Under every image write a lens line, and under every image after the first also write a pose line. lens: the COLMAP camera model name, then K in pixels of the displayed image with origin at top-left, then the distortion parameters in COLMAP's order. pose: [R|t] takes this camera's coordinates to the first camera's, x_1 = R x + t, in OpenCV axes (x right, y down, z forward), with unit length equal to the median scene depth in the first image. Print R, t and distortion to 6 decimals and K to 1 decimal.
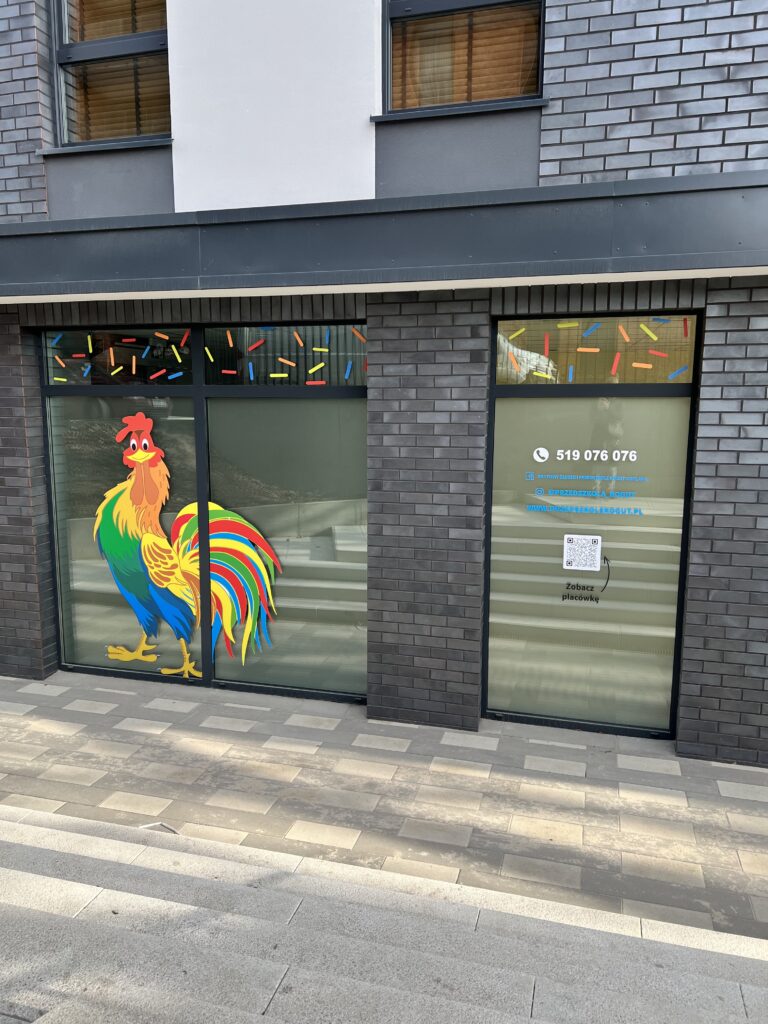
lens RADIAL K [[770.8, 0, 383.4], [0, 770.8, 505.6], [0, 0, 1]] dist [0.069012, -0.059062]
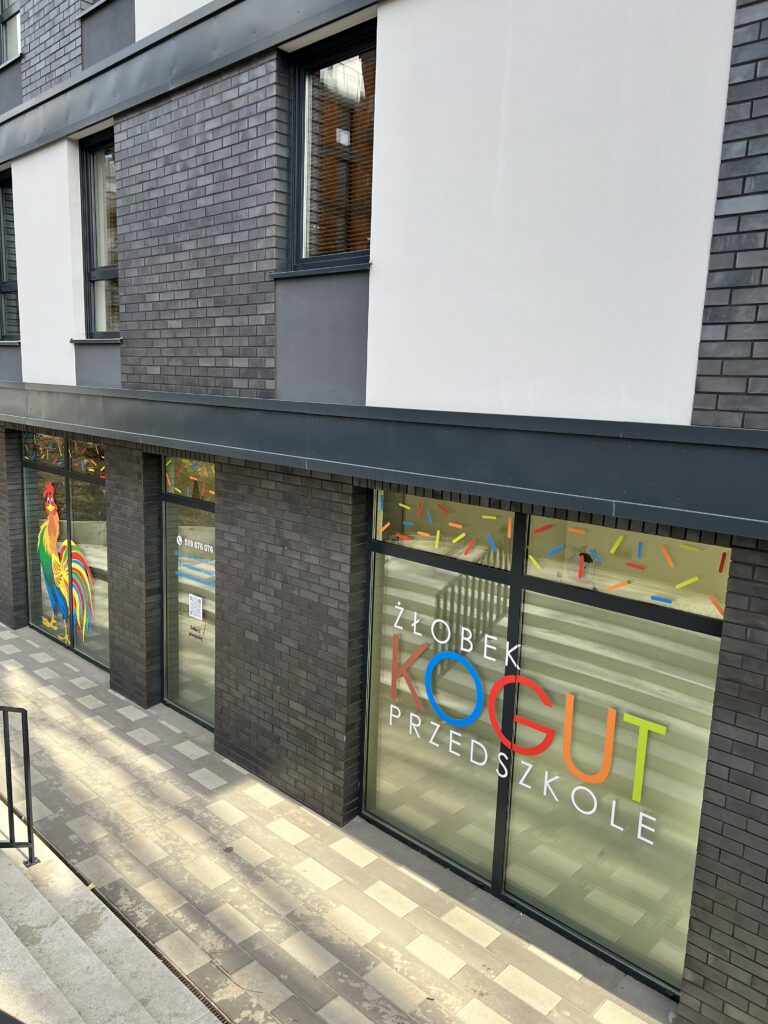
lens RADIAL K [[770.8, 0, 377.2], [0, 770.8, 510.8], [0, 0, 1]] dist [0.069012, -0.059062]
pose [[0.880226, 0.107073, -0.462318, 1.205948], [-0.100238, 0.994183, 0.039407, -0.215047], [0.463848, 0.011655, 0.885838, -0.181881]]
